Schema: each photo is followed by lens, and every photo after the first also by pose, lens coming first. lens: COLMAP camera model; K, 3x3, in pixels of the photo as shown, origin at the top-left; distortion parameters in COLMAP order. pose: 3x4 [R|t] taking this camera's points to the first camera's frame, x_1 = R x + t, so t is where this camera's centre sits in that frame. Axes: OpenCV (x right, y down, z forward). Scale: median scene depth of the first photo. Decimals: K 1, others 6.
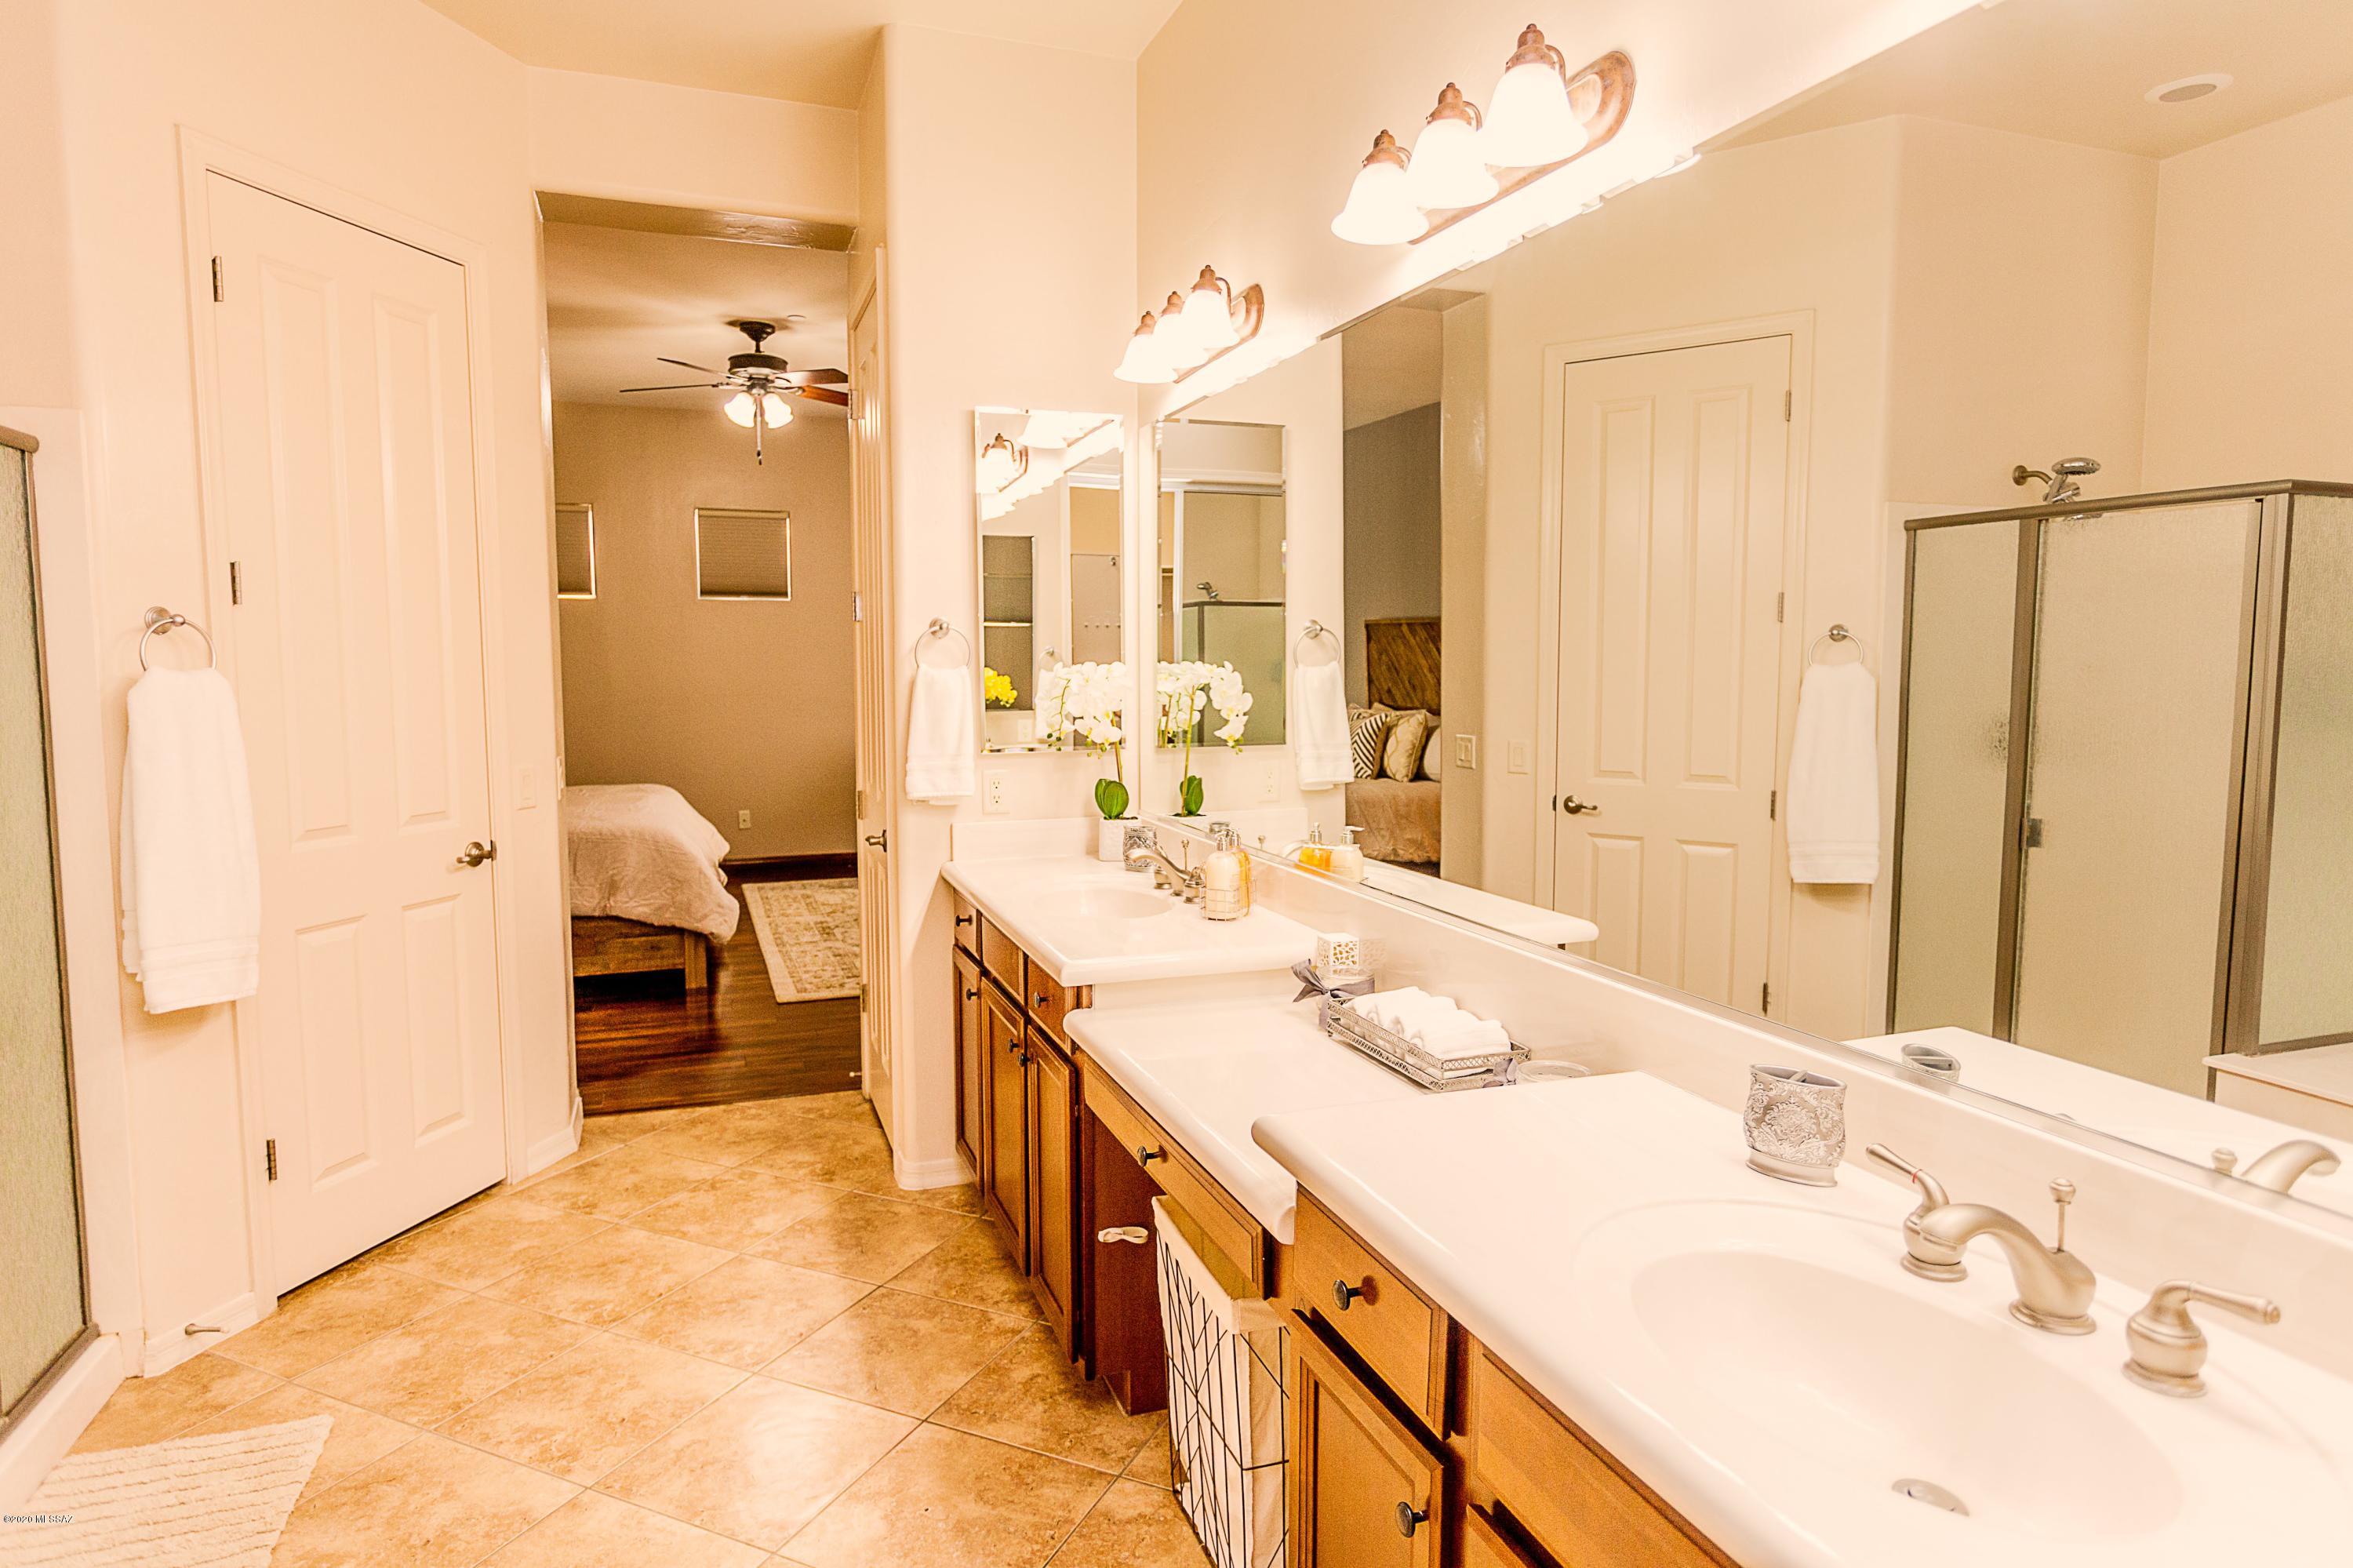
lens RADIAL K [[1364.5, 0, 1178.8], [0, 1364.5, 776.7], [0, 0, 1]] dist [0.003976, 0.001098]
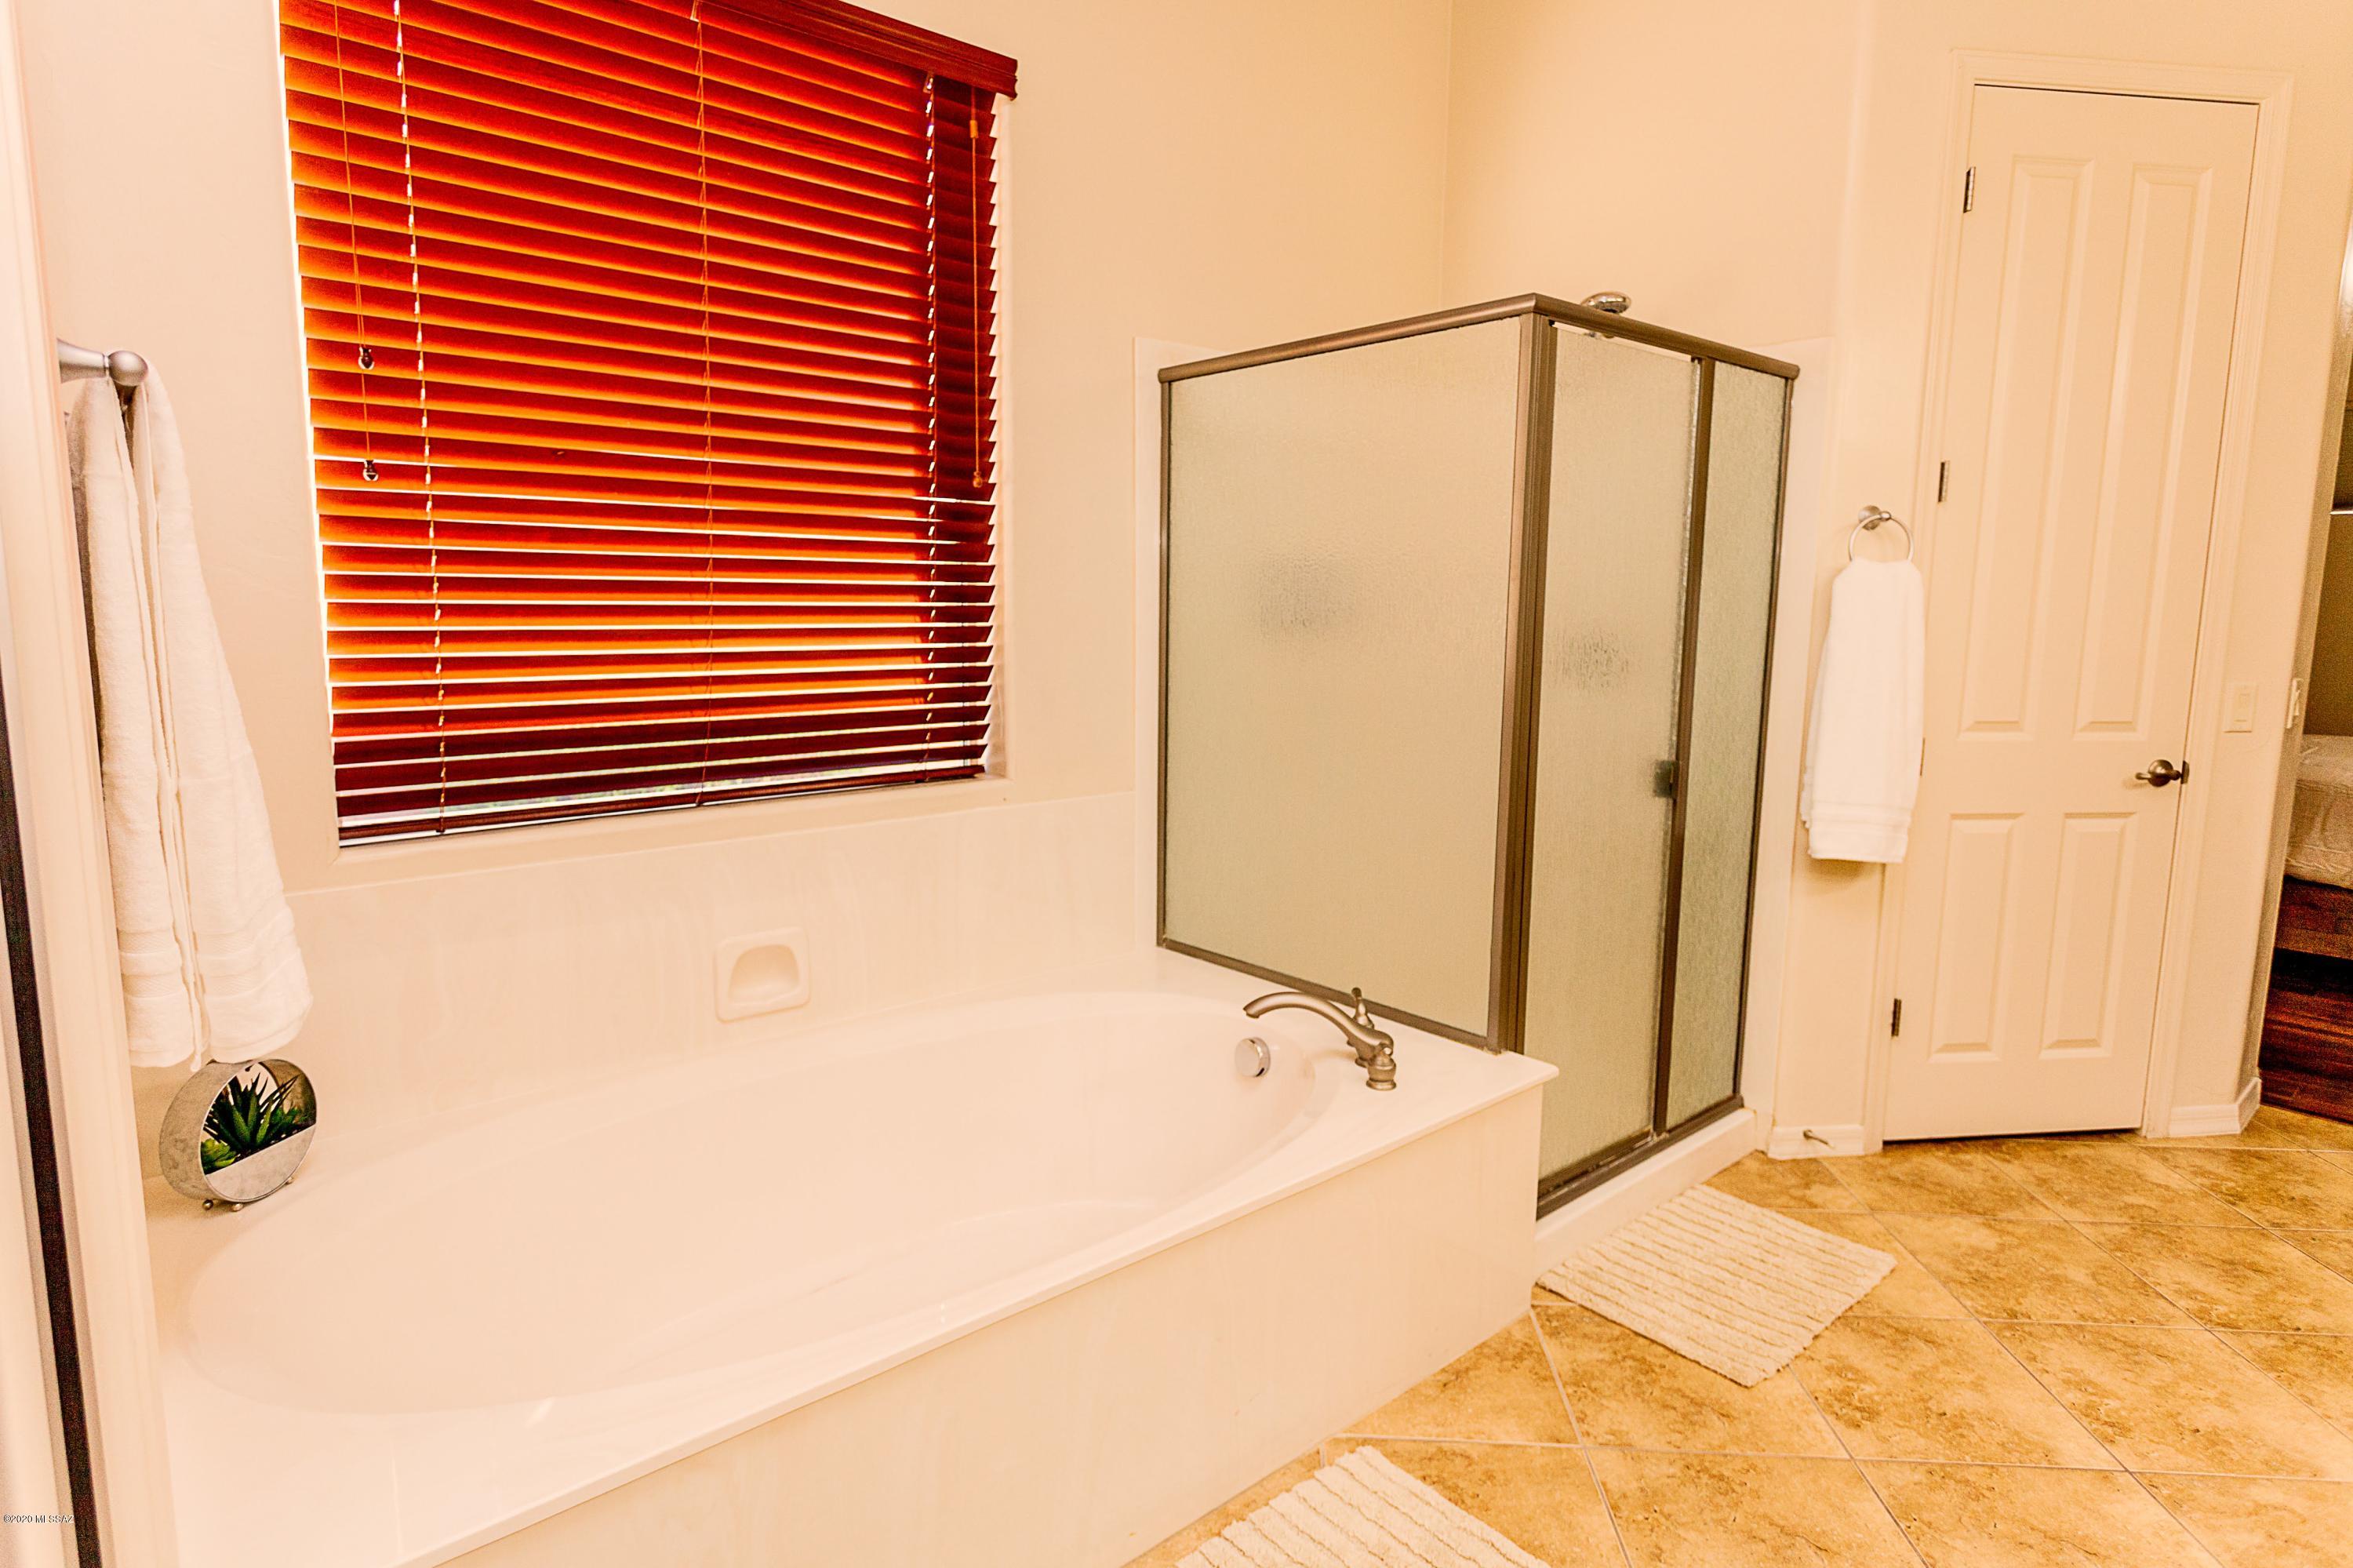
lens RADIAL K [[1262.3, 0, 1175.0], [0, 1262.3, 780.2], [0, 0, 1]] dist [-0.000539, -0.000274]
pose [[0.353180, 0.134725, -0.925804, 0.045215], [-0.097996, 0.989461, 0.106604, 0.043490], [0.930409, 0.053074, 0.362660, 0.091029]]
